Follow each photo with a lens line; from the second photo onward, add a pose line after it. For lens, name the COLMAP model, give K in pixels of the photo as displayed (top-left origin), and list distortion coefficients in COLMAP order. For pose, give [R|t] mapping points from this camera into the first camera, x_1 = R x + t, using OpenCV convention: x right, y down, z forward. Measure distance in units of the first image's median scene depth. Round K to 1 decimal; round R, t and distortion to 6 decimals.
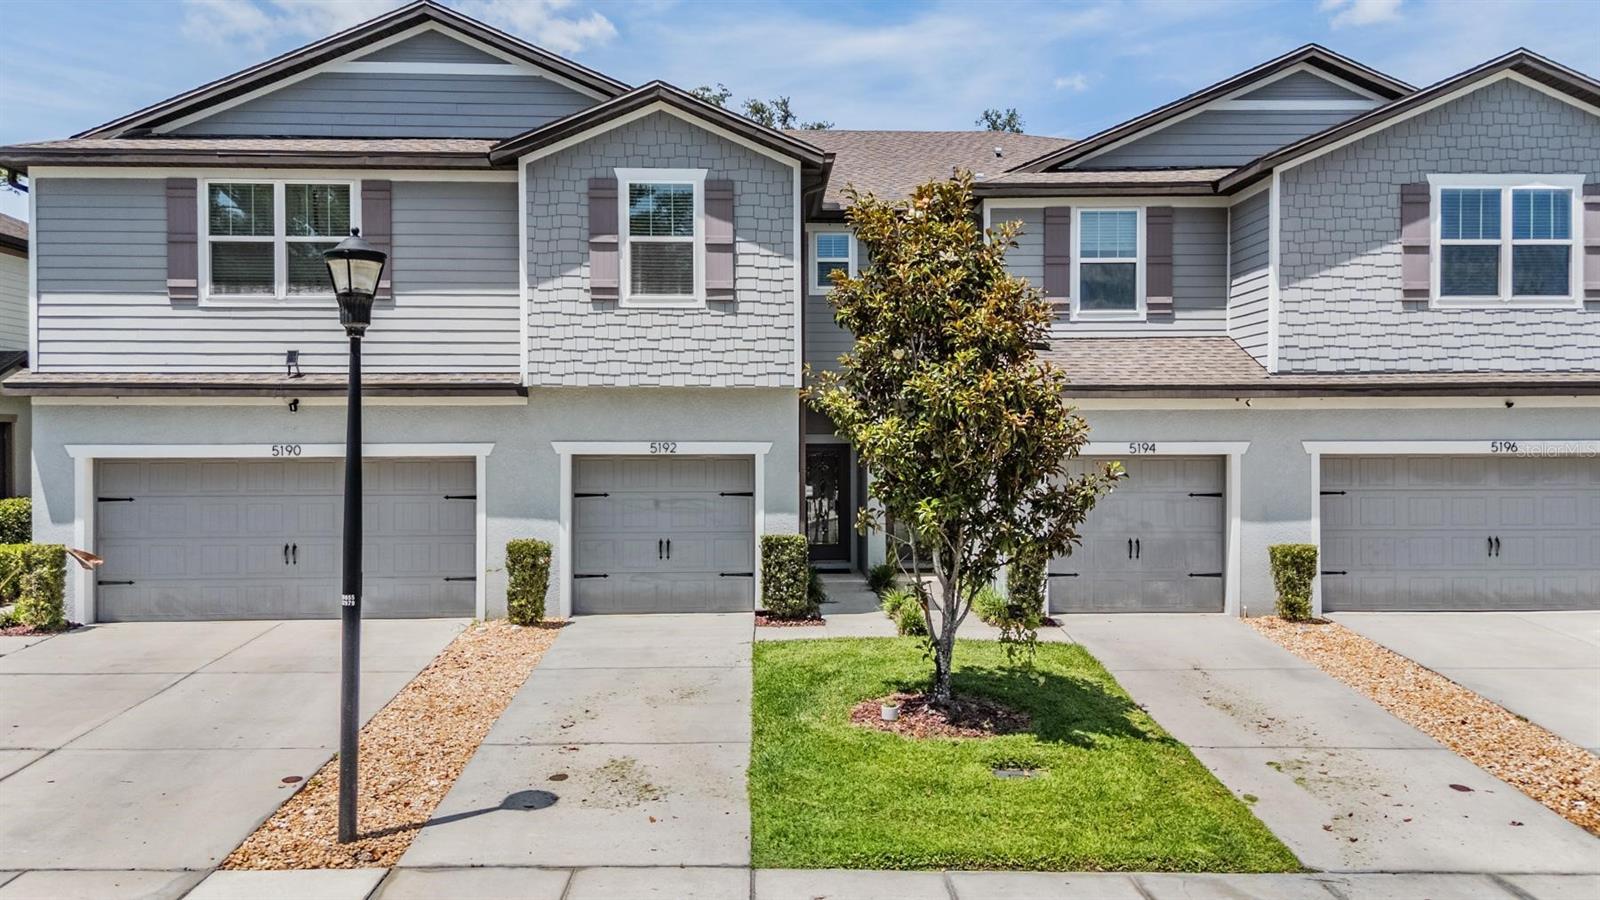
lens RADIAL K [[1199.2, 0, 800.0], [0, 1199.2, 450.0], [0, 0, 1]] dist [0.061357, -0.049730]
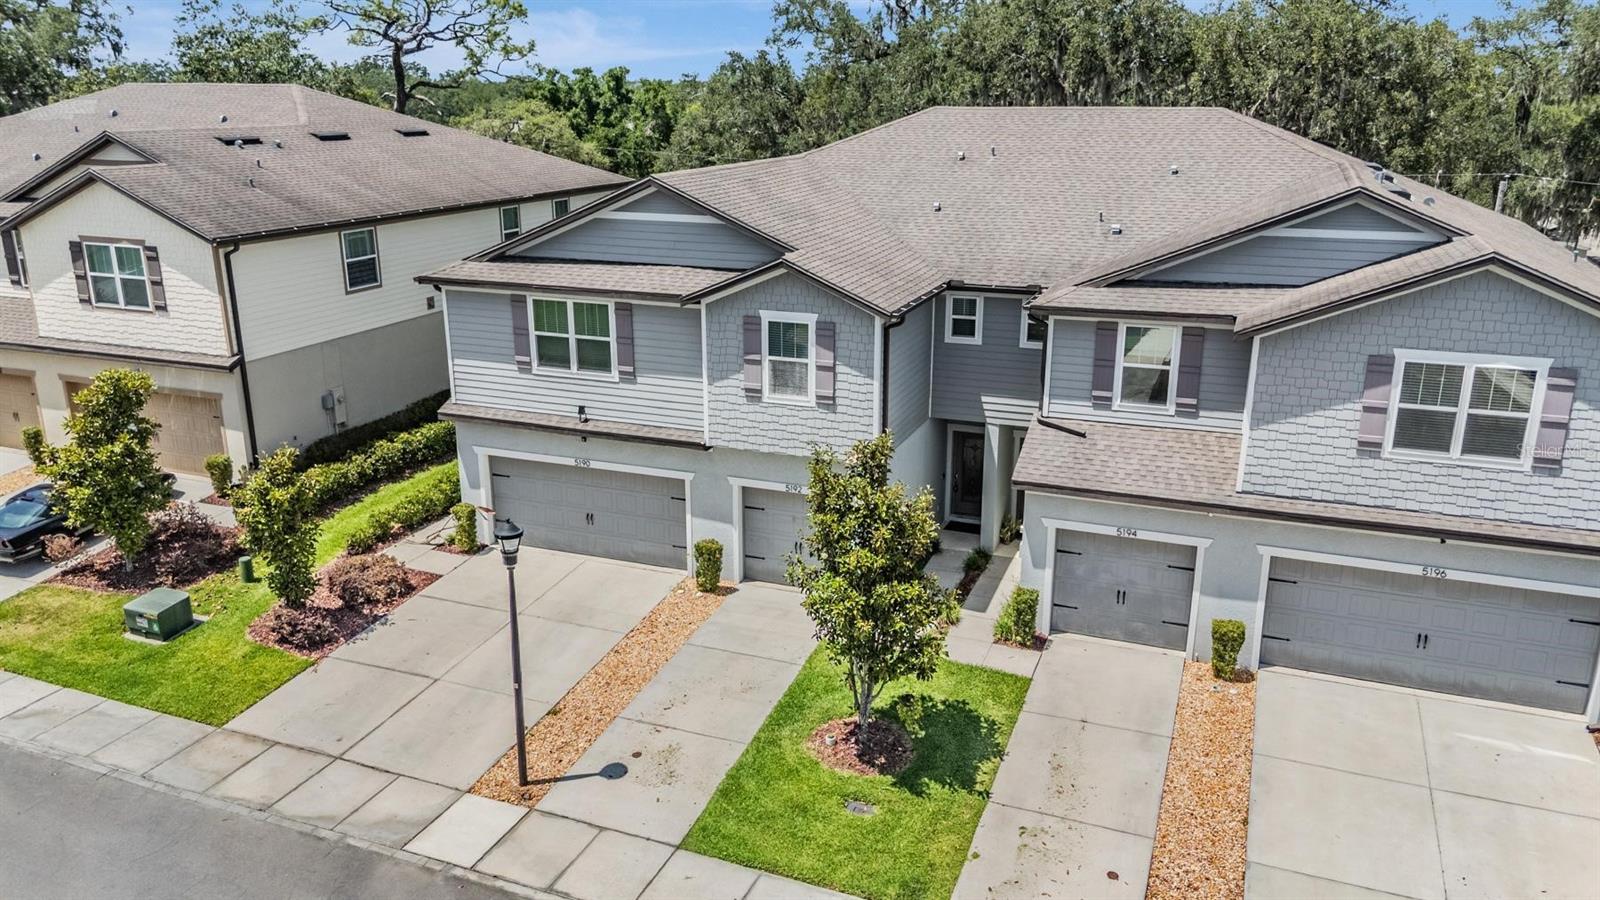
lens RADIAL K [[1188.1, 0, 801.3], [0, 1188.1, 447.3], [0, 0, 1]] dist [0.076933, -0.075956]
pose [[0.916529, 0.117853, -0.382211, 0.460904], [-0.002796, 0.957468, 0.288525, -0.485959], [0.399959, -0.263373, 0.877877, -0.290056]]
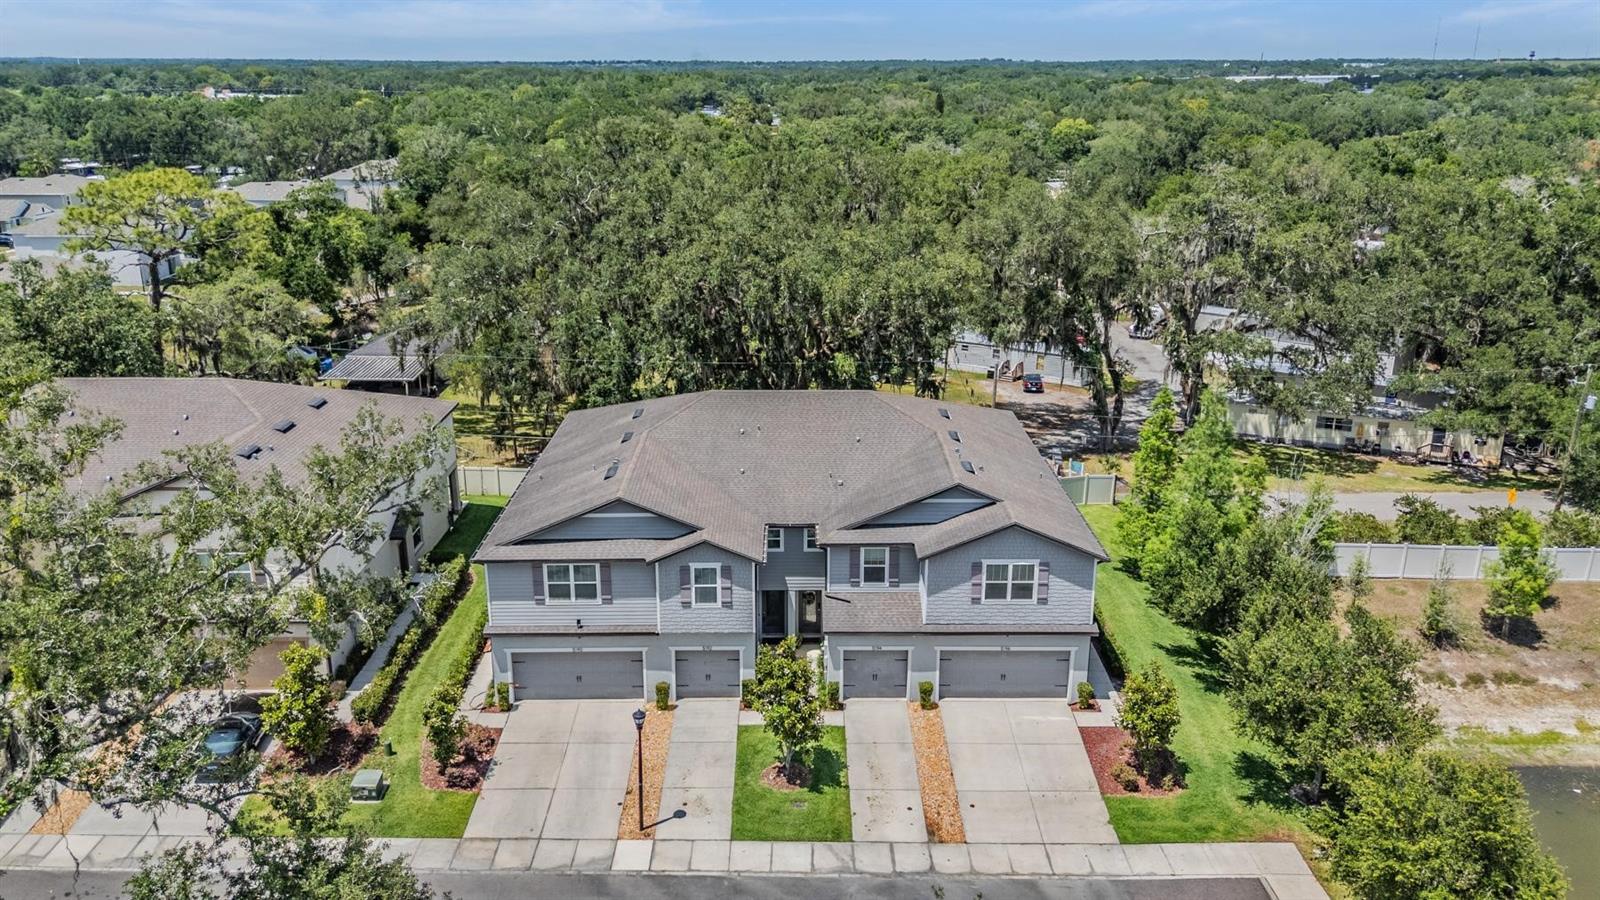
lens RADIAL K [[1206.1, 0, 800.9], [0, 1206.1, 439.8], [0, 0, 1]] dist [0.102269, -0.133412]
pose [[0.999646, 0.012708, -0.023385, 0.170566], [-0.005037, 0.953092, 0.302639, -1.358177], [0.026134, -0.302414, 0.952818, -1.597298]]
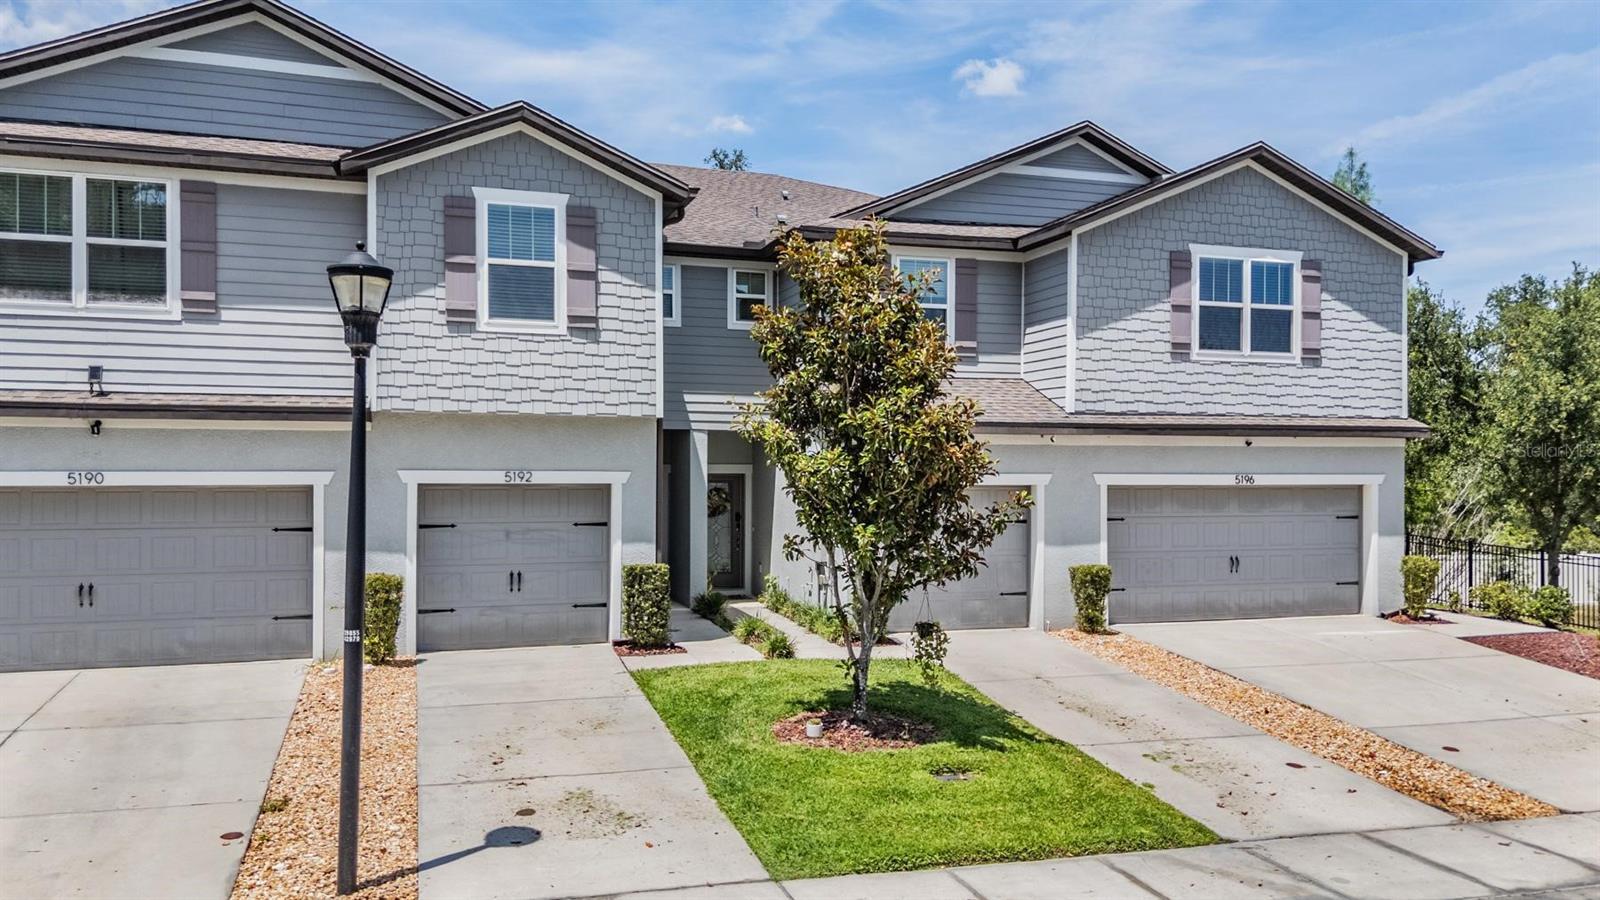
lens RADIAL K [[1198.6, 0, 785.8], [0, 1198.6, 481.6], [0, 0, 1]] dist [0.069236, -0.084889]
pose [[0.960482, 0.003477, 0.278320, -0.179096], [-0.003314, 0.999994, -0.001057, 0.002267], [-0.278322, 0.000093, 0.960488, 0.001129]]
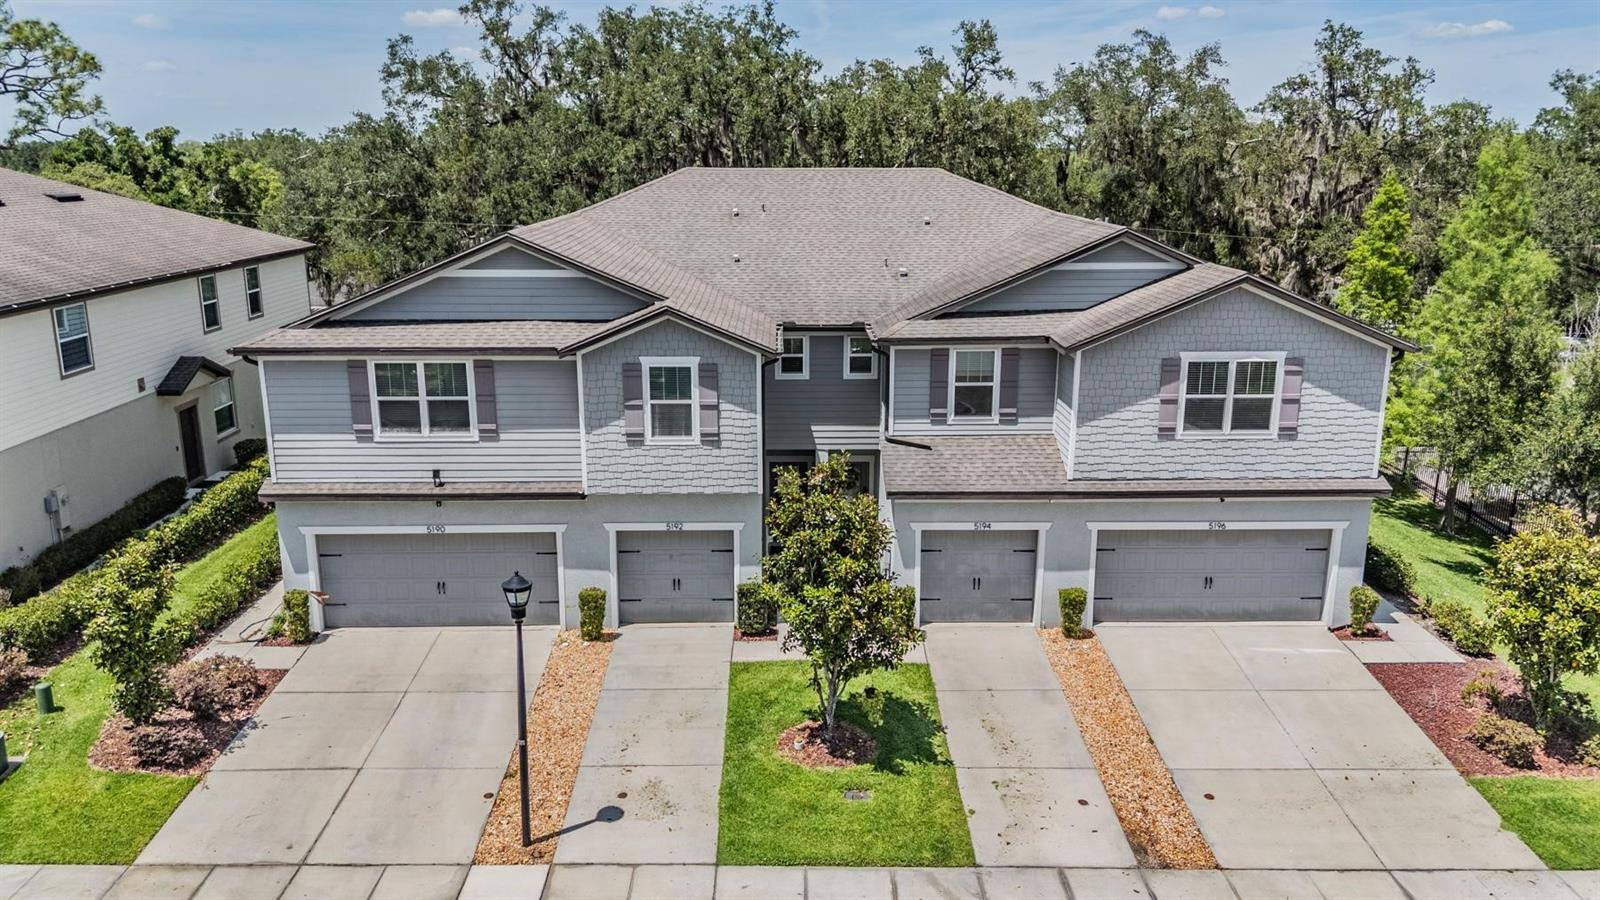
lens RADIAL K [[1188.1, 0, 801.3], [0, 1188.1, 447.3], [0, 0, 1]] dist [0.076933, -0.075956]
pose [[0.999875, 0.007613, -0.013867, 0.072538], [-0.004117, 0.971599, 0.236600, -0.474901], [0.015275, -0.236513, 0.971508, -0.483225]]
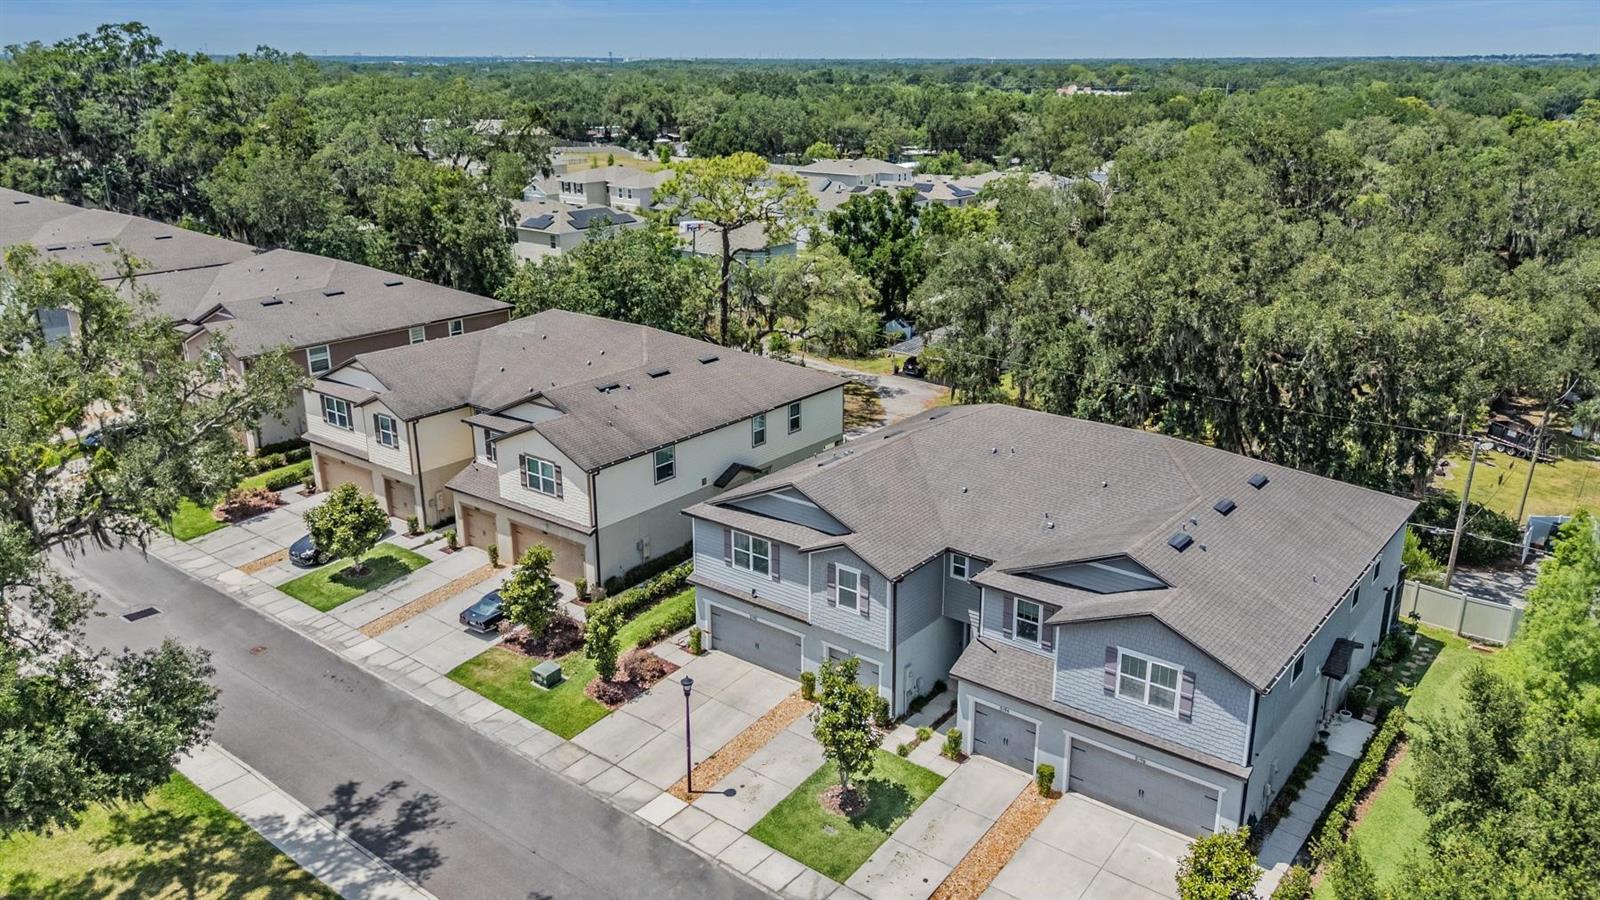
lens RADIAL K [[1197.4, 0, 807.2], [0, 1197.4, 438.7], [0, 0, 1]] dist [0.196925, -0.570429]
pose [[0.763212, 0.197252, -0.615305, 1.463931], [0.000751, 0.951994, 0.306117, -1.363392], [0.646148, -0.234094, 0.726424, -1.018270]]
